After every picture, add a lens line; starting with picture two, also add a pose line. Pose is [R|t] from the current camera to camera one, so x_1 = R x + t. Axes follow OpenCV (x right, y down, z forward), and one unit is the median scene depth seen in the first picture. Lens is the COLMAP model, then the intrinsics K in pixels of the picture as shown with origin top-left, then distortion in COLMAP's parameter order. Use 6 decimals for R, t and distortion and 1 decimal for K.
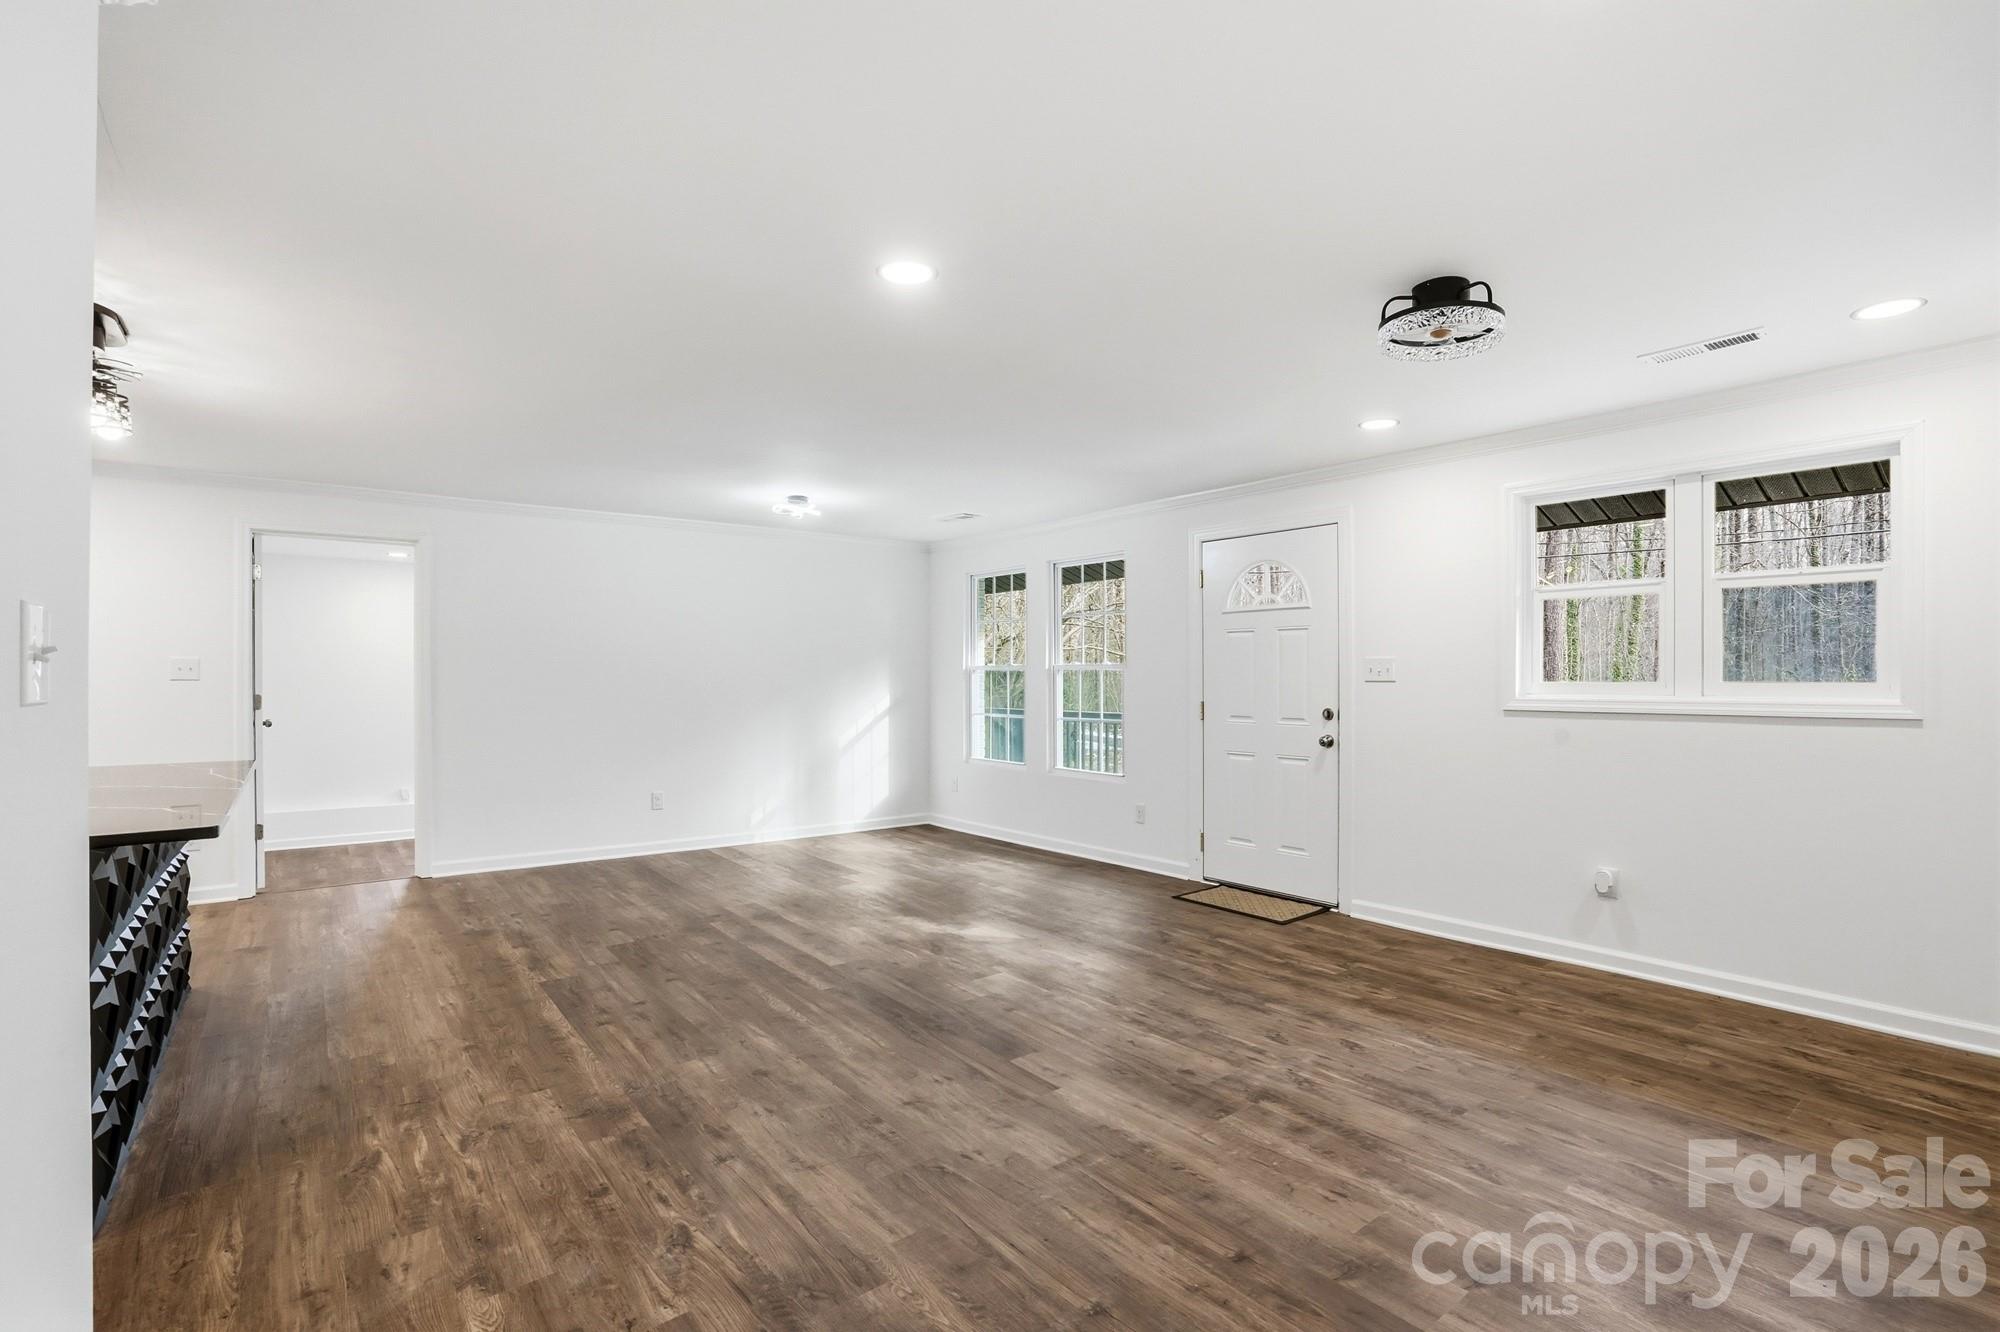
lens RADIAL K [[920.0, 0, 1003.0], [0, 920.0, 678.0], [0, 0, 1]] dist [-0.062929, 0.026152]
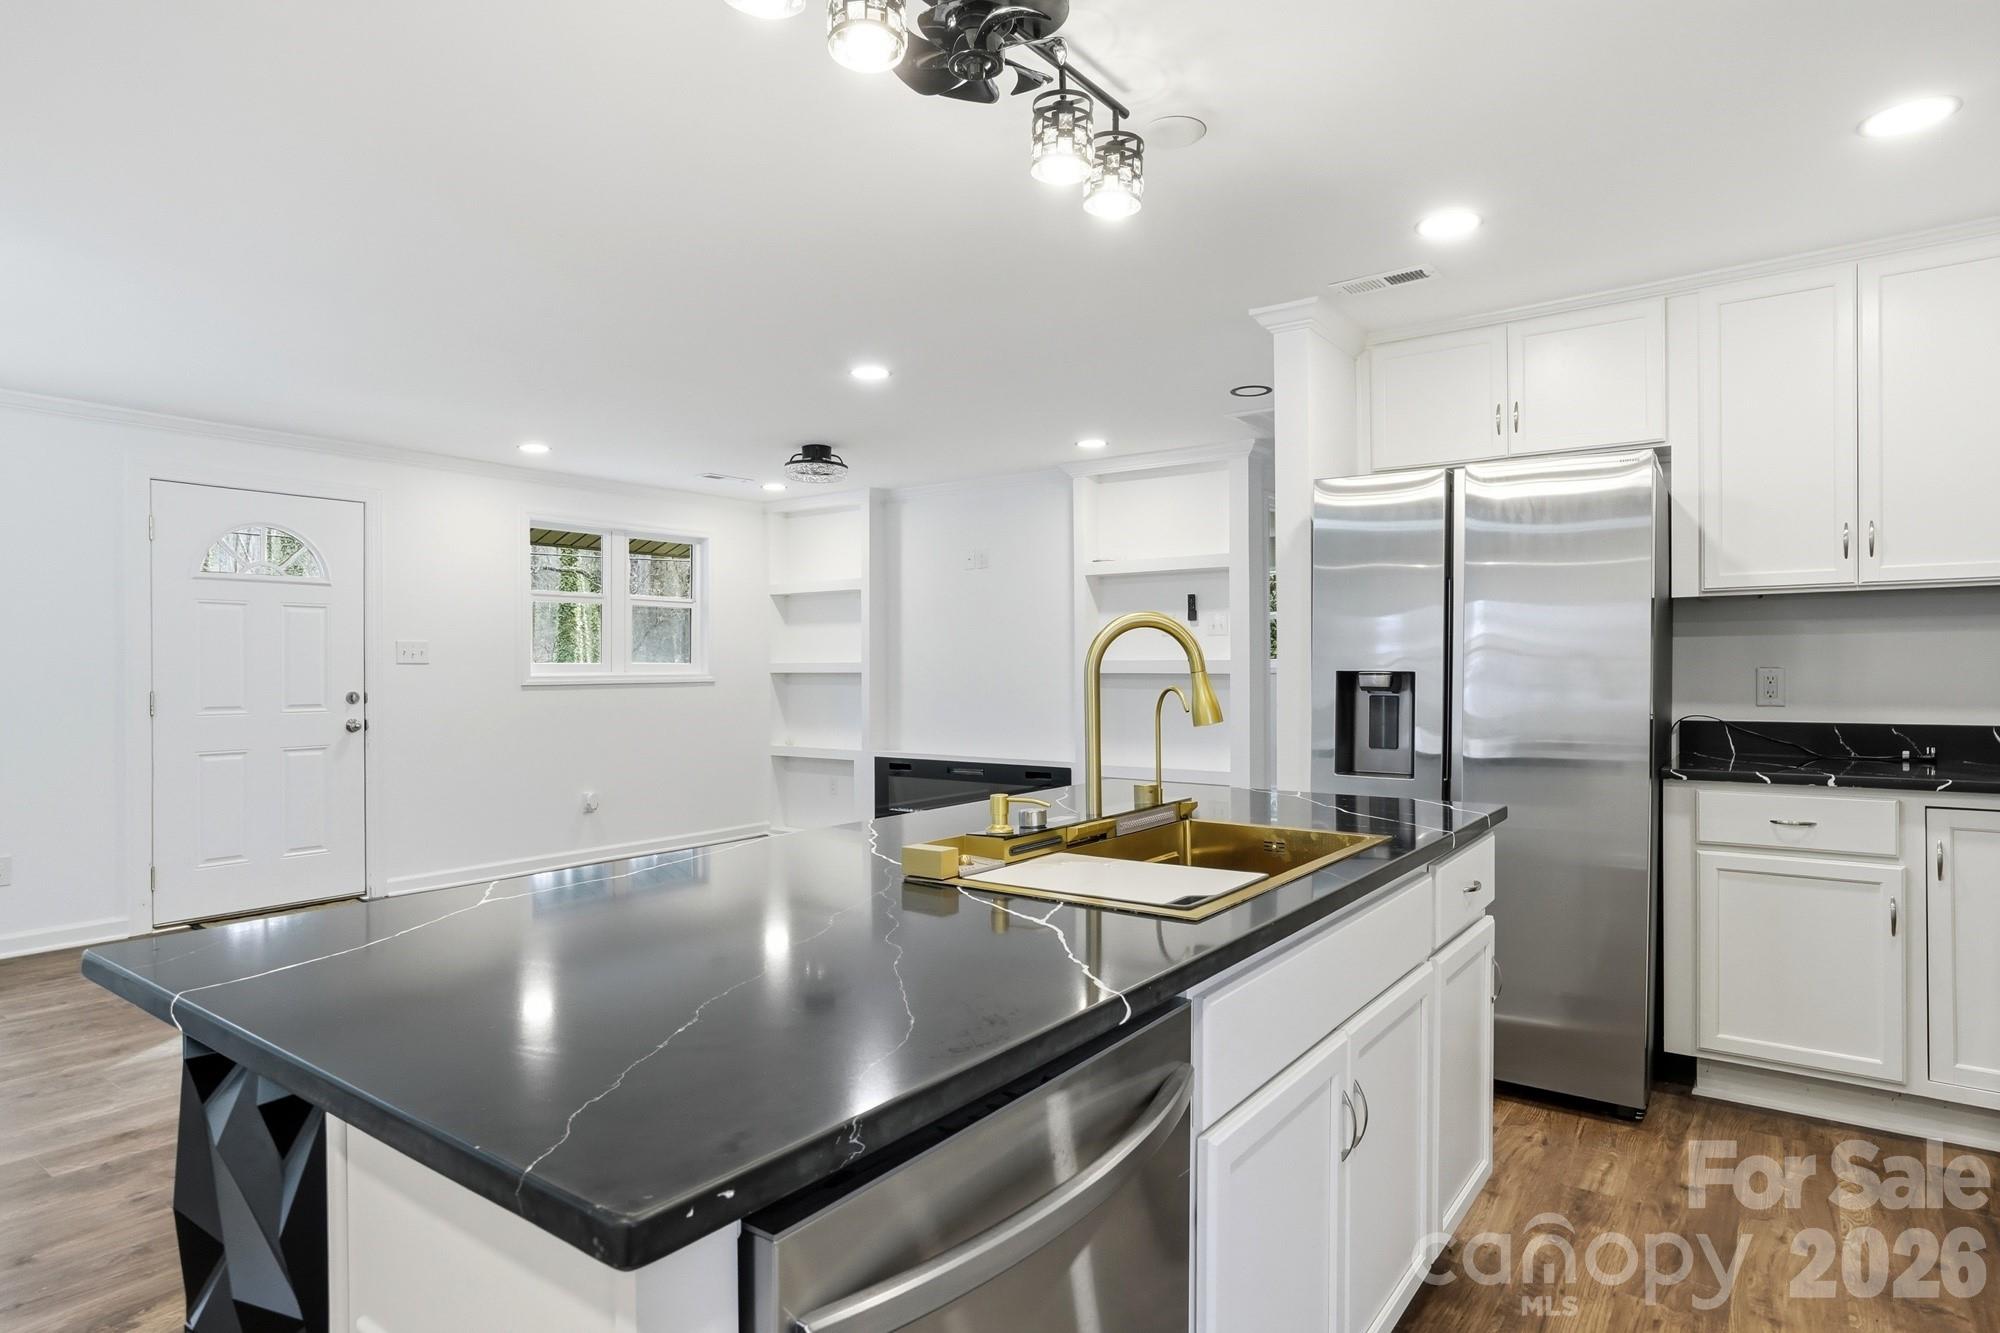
lens RADIAL K [[1109.5, 0, 1000.4], [0, 1109.5, 671.3], [0, 0, 1]] dist [-0.031895, 0.026075]
pose [[-0.266619, -0.002165, 0.963800, -1.299325], [0.006027, 0.999974, 0.003913, 0.015811], [-0.963783, 0.006853, -0.266599, 0.889612]]
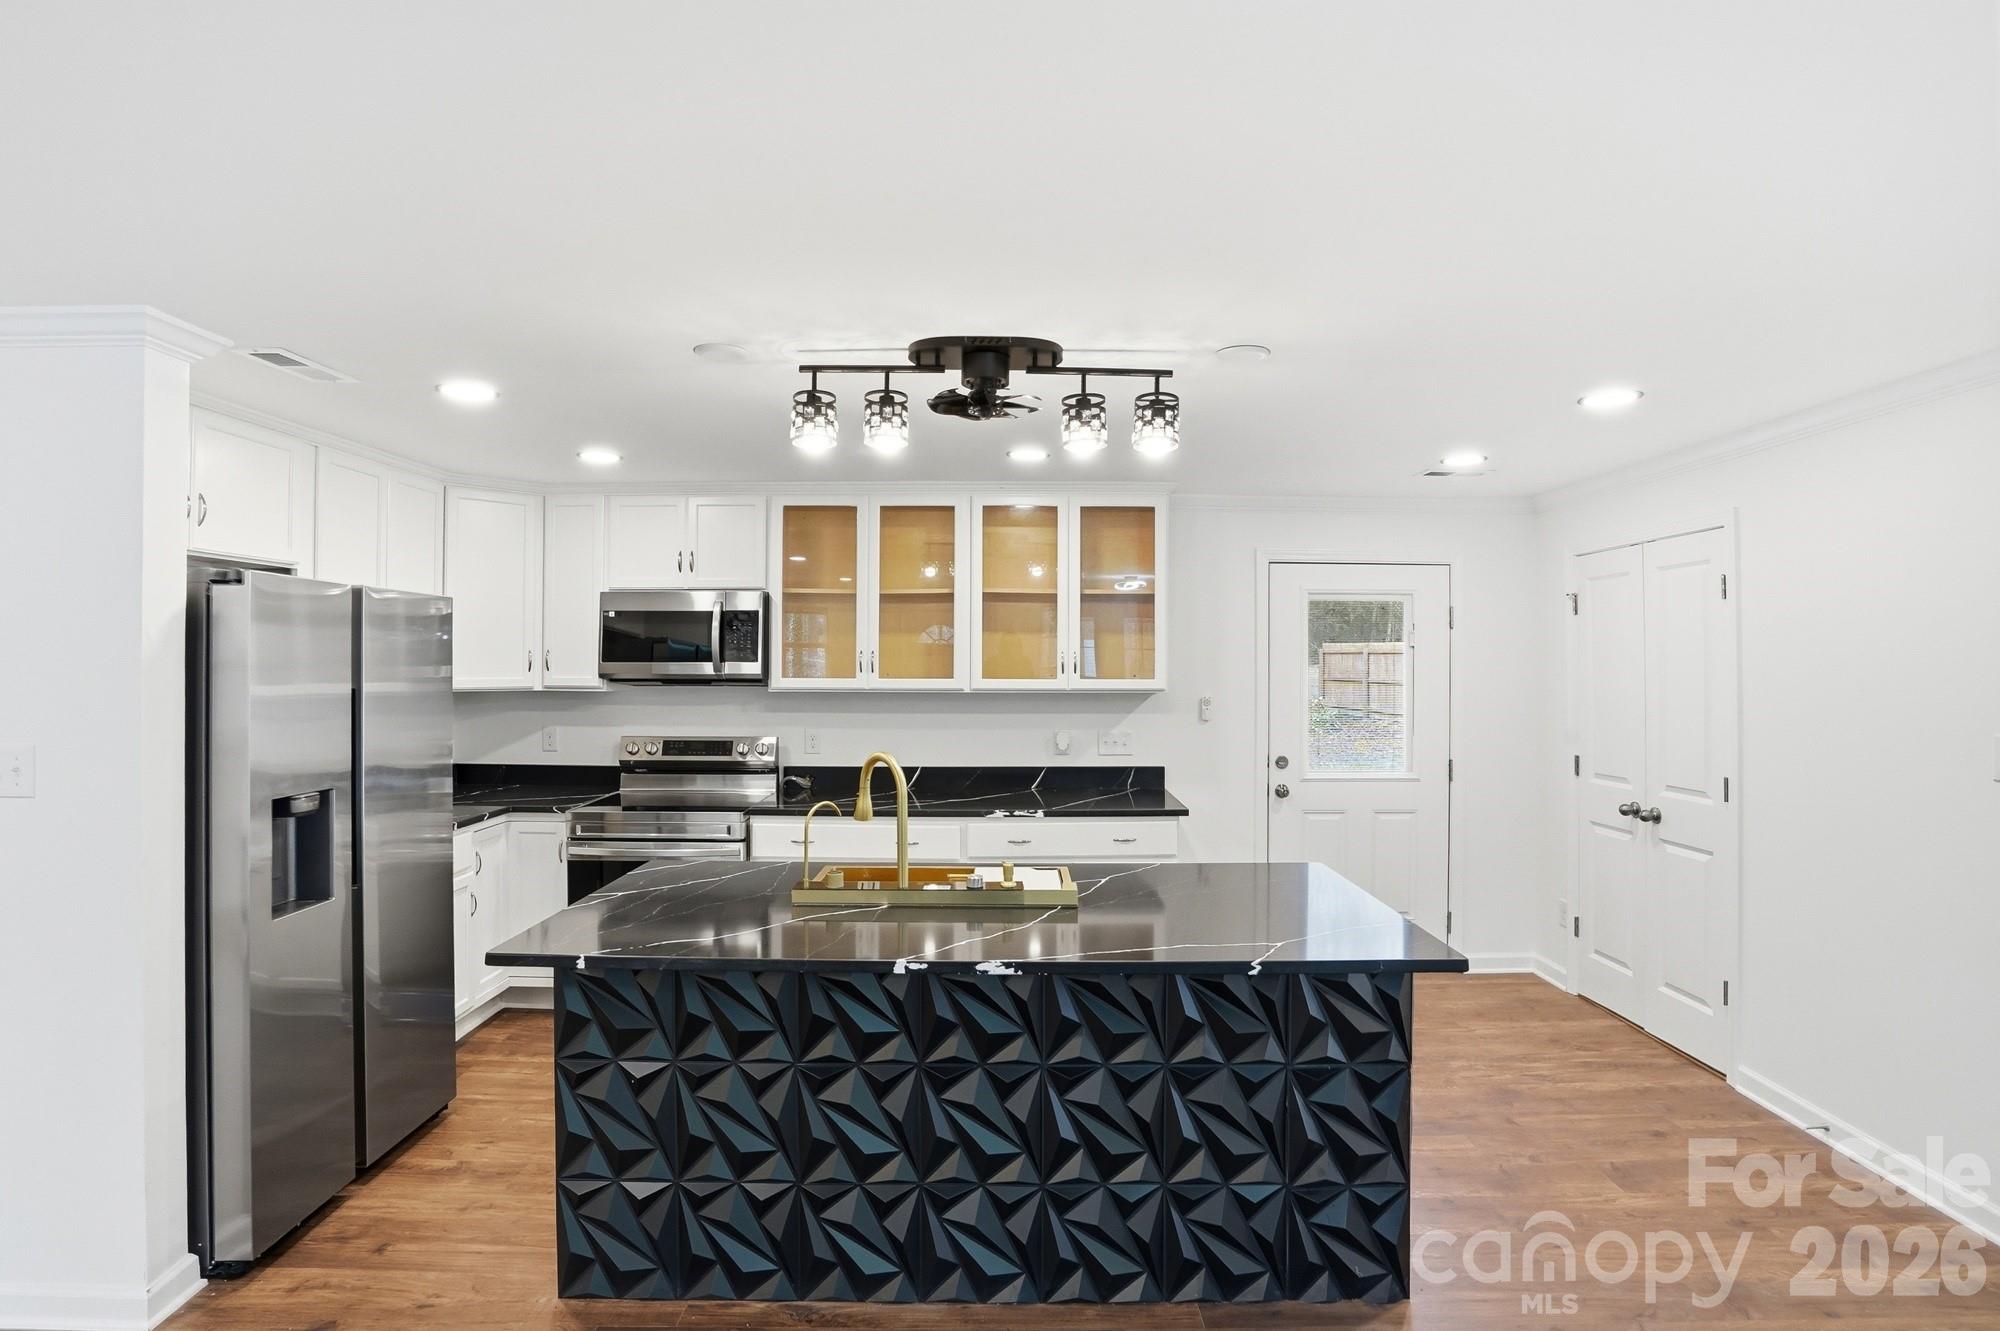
lens RADIAL K [[955.2, 0, 1007.8], [0, 955.2, 655.0], [0, 0, 1]] dist [-0.061871, 0.025921]
pose [[-0.620655, -0.004313, -0.784072, -0.265437], [-0.003571, 0.999990, -0.002675, -0.084201], [0.784075, 0.001140, -0.620665, 1.202192]]
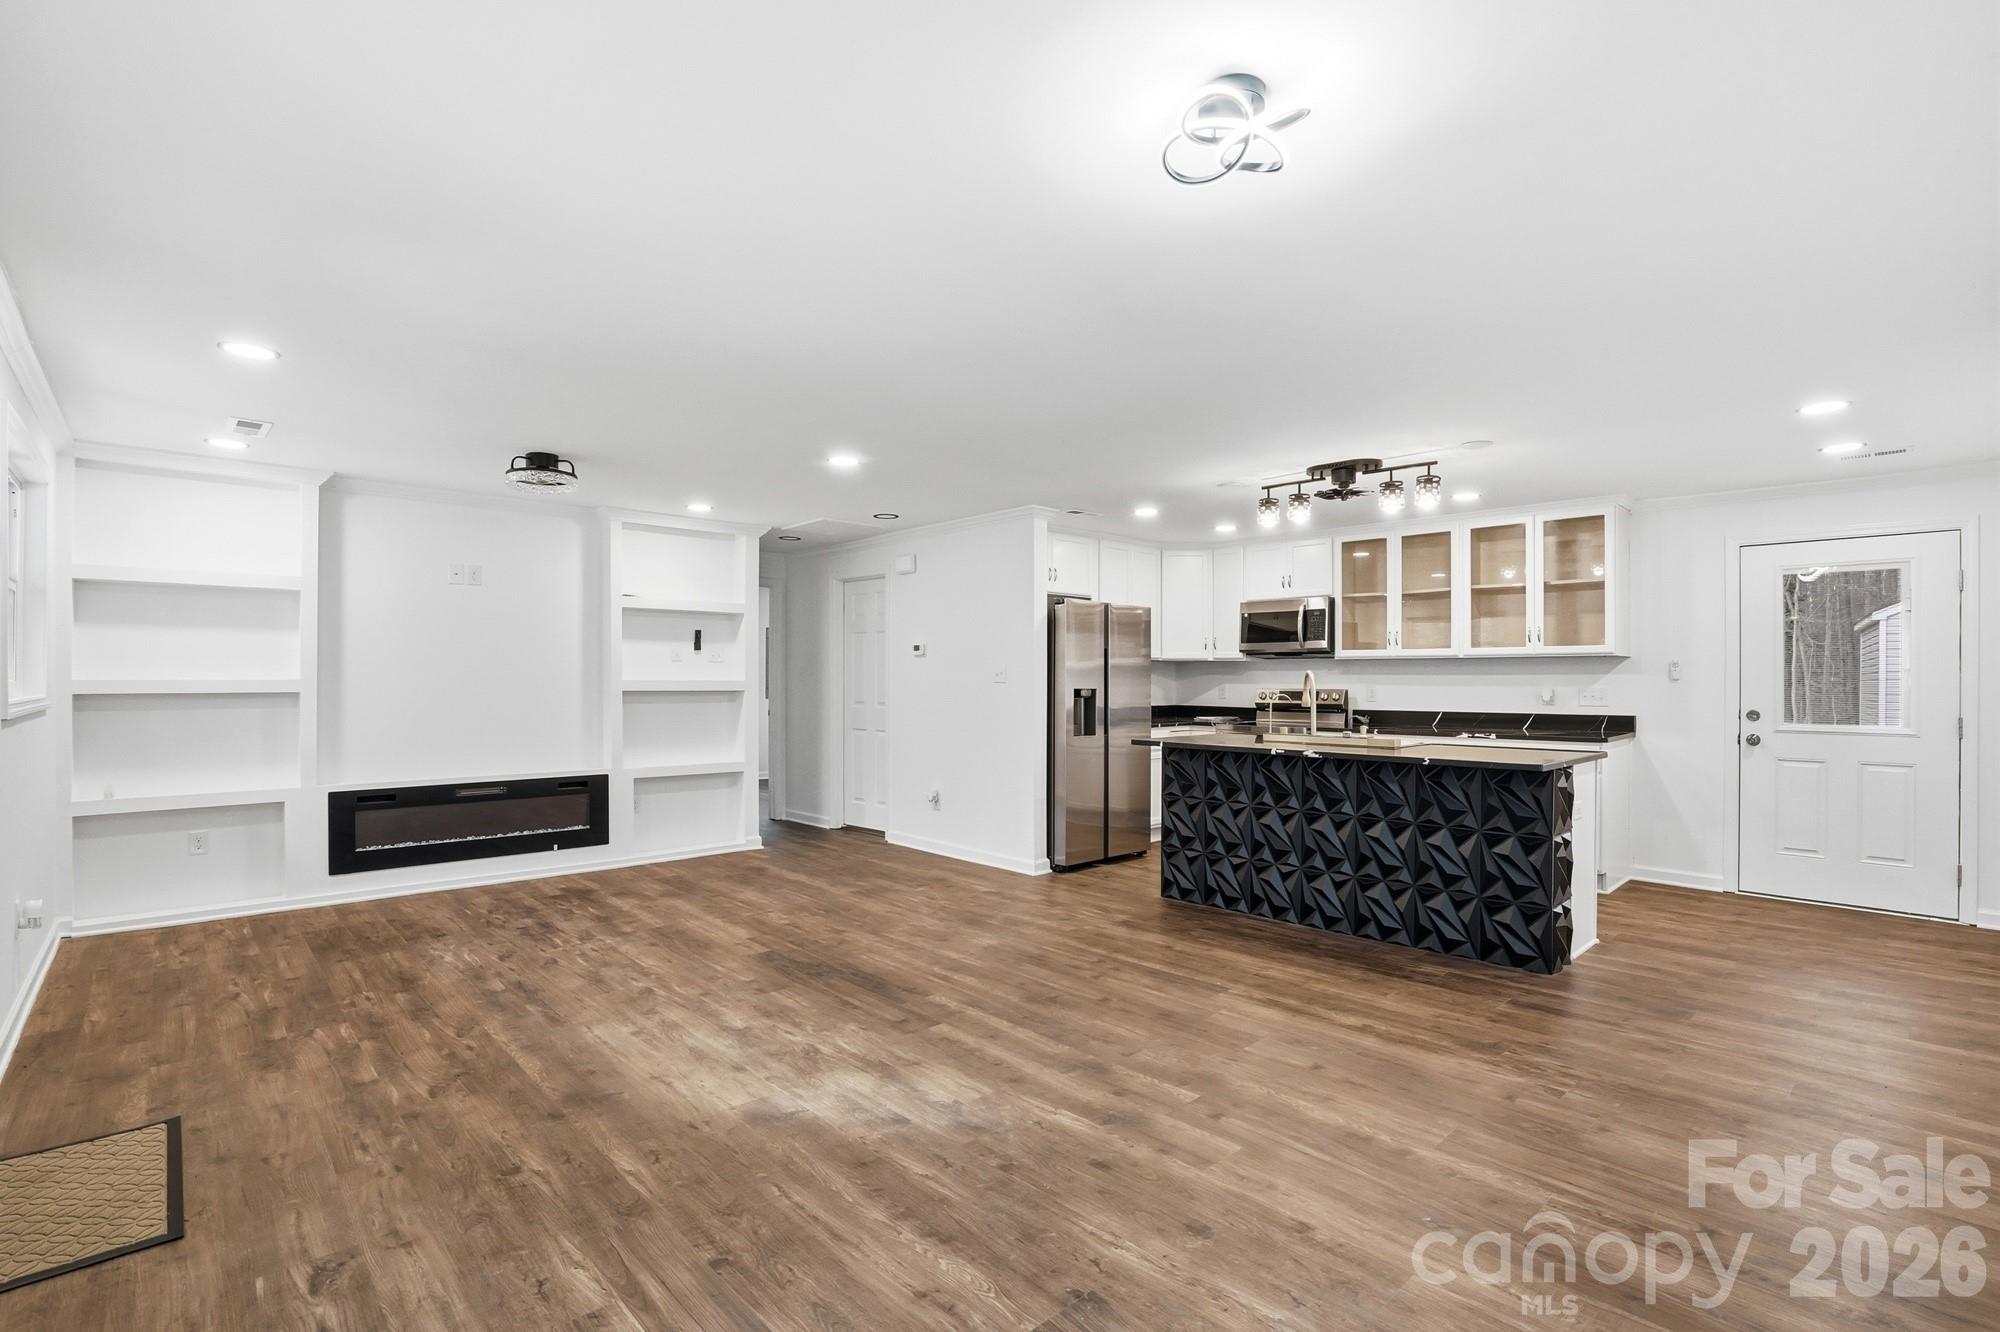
lens RADIAL K [[930.1, 0, 1007.5], [0, 930.1, 681.1], [0, 0, 1]] dist [-0.061746, 0.025473]
pose [[-0.996092, -0.001232, -0.088313, -0.191500], [-0.001472, 0.999995, 0.002651, 0.002291], [0.088309, 0.002771, -0.996089, 2.048888]]
